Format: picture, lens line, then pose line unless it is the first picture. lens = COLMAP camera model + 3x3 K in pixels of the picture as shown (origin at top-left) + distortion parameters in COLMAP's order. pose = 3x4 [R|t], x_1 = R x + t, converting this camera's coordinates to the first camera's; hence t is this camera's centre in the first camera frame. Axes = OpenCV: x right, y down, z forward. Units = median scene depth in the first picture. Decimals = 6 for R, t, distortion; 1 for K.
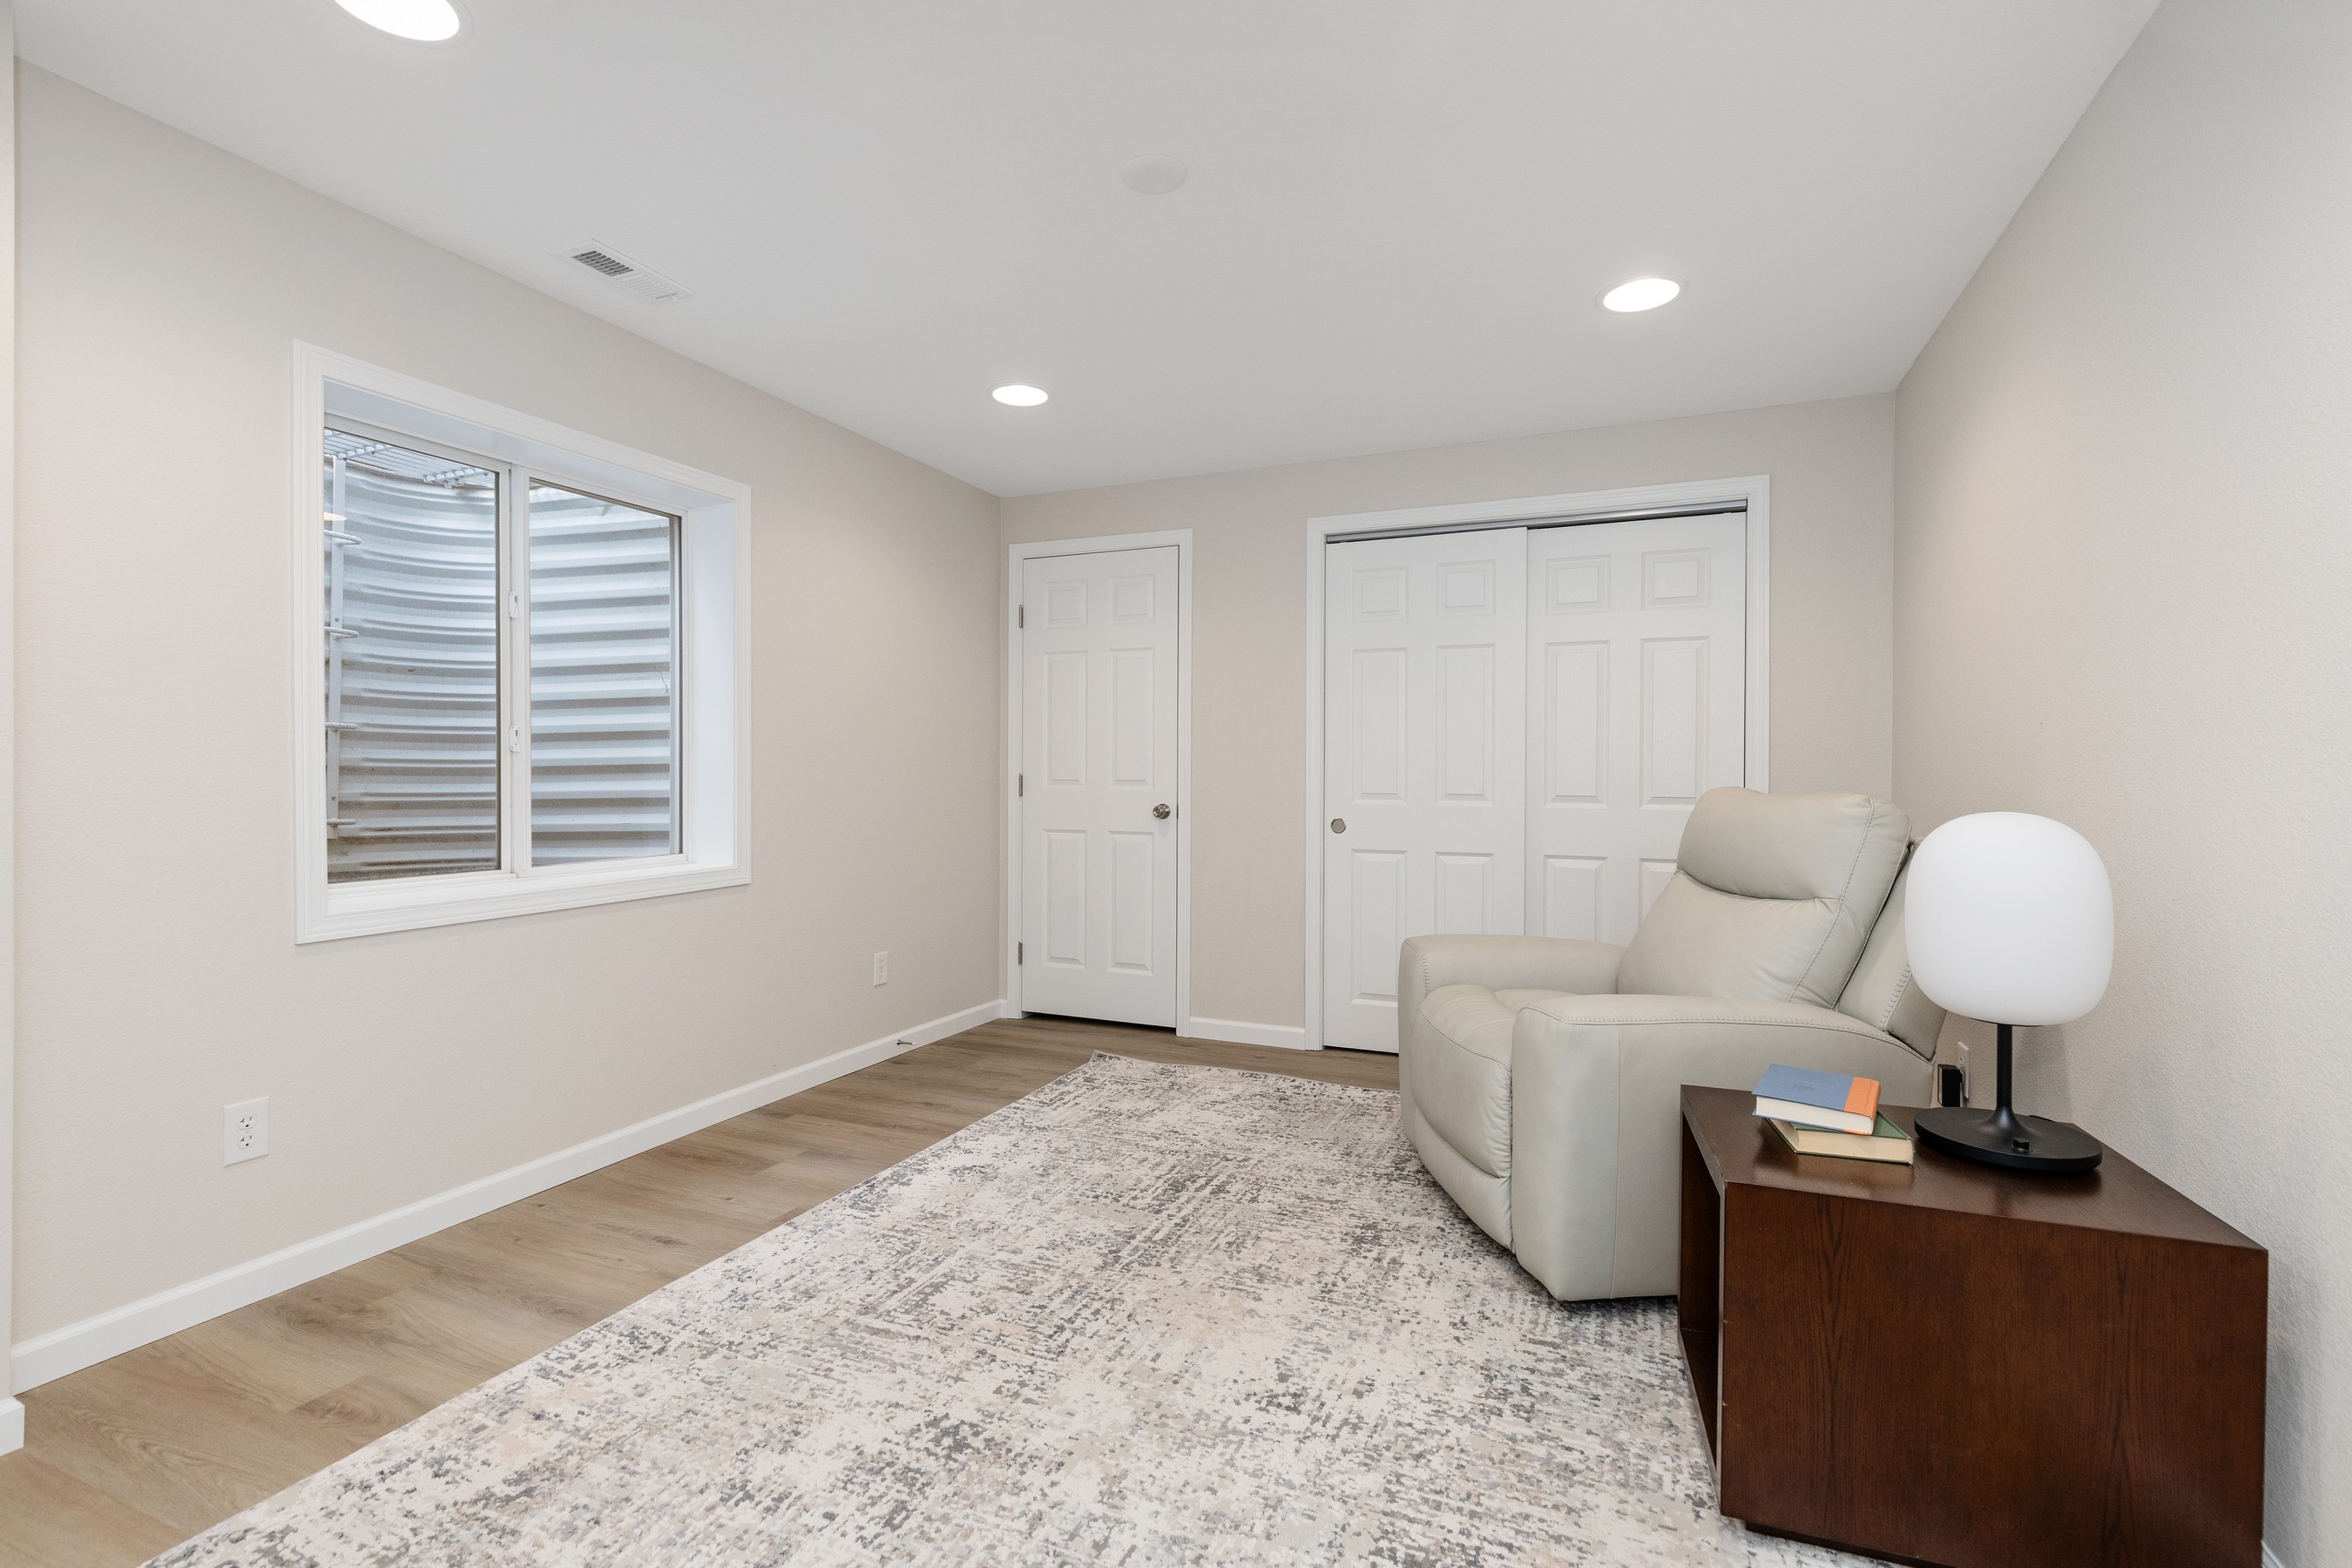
lens RADIAL K [[1070.4, 0, 1179.7], [0, 1070.4, 783.0], [0, 0, 1]] dist [0.011004, -0.002991]
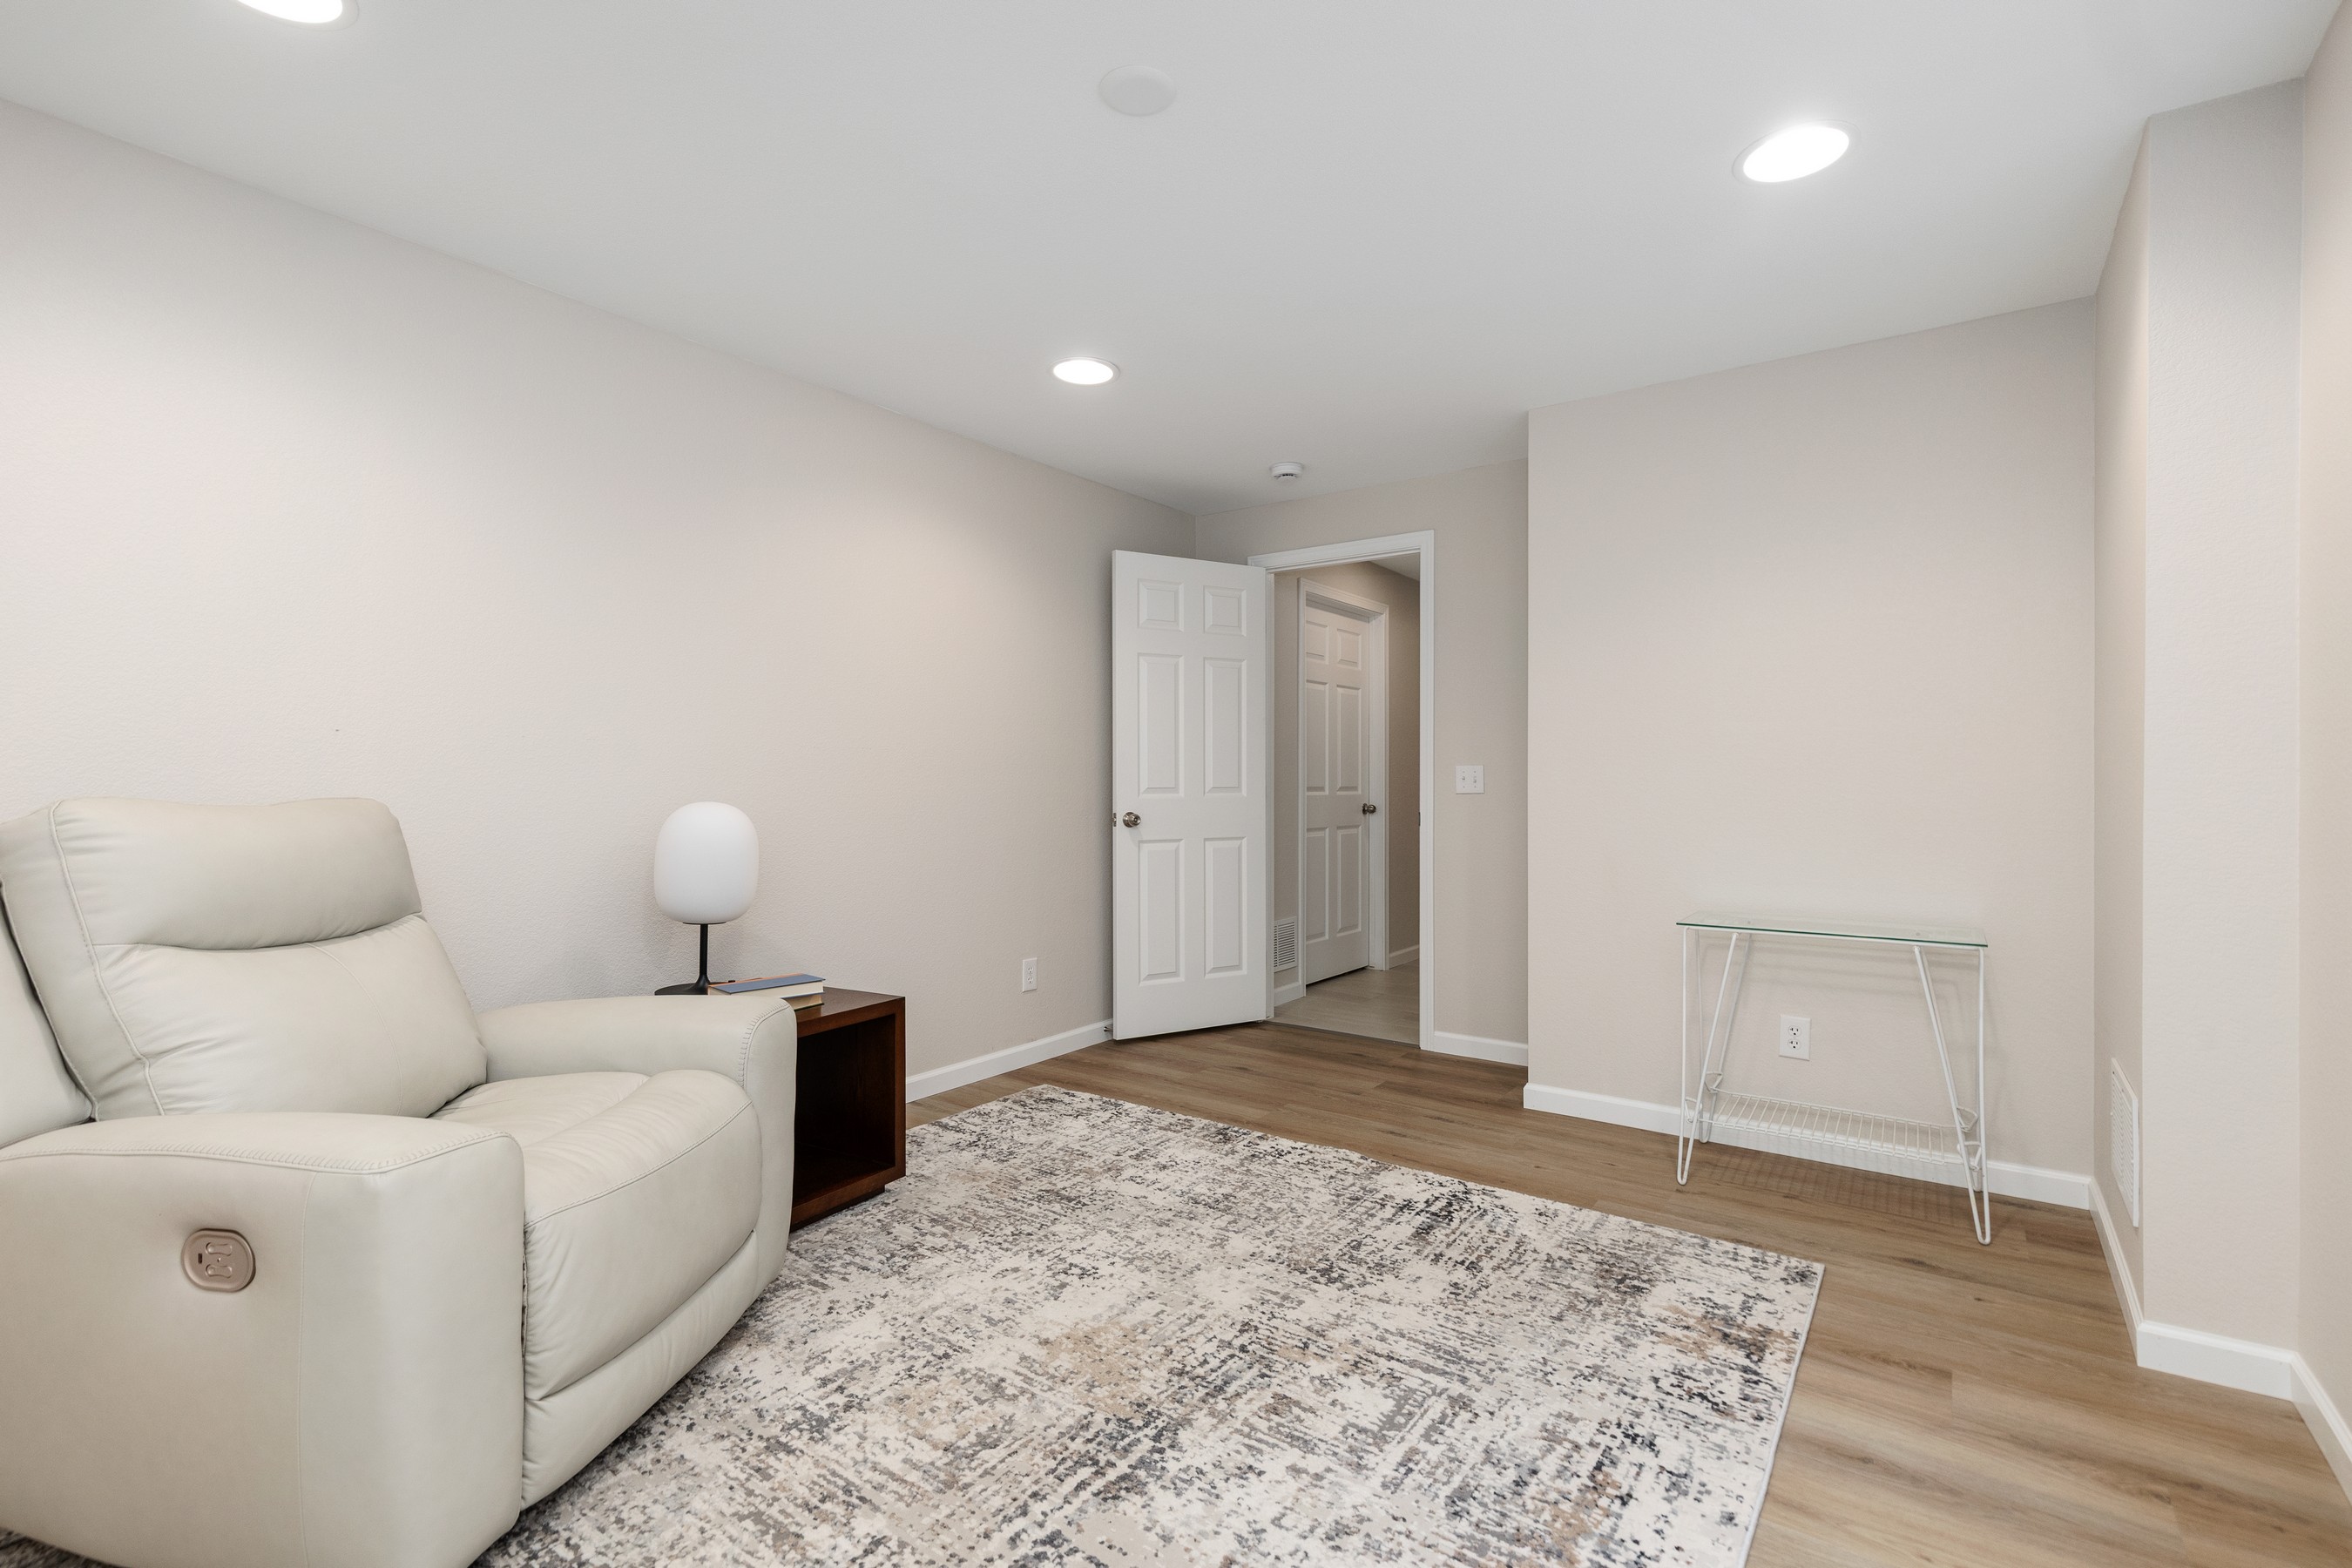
lens RADIAL K [[1070.4, 0, 1175.2], [0, 1070.4, 782.9], [0, 0, 1]] dist [0.011004, -0.002991]
pose [[-0.974404, -0.005126, 0.224747, -0.266713], [-0.003920, 0.999975, 0.005813, -0.011717], [-0.224772, 0.004783, -0.974400, 1.955722]]
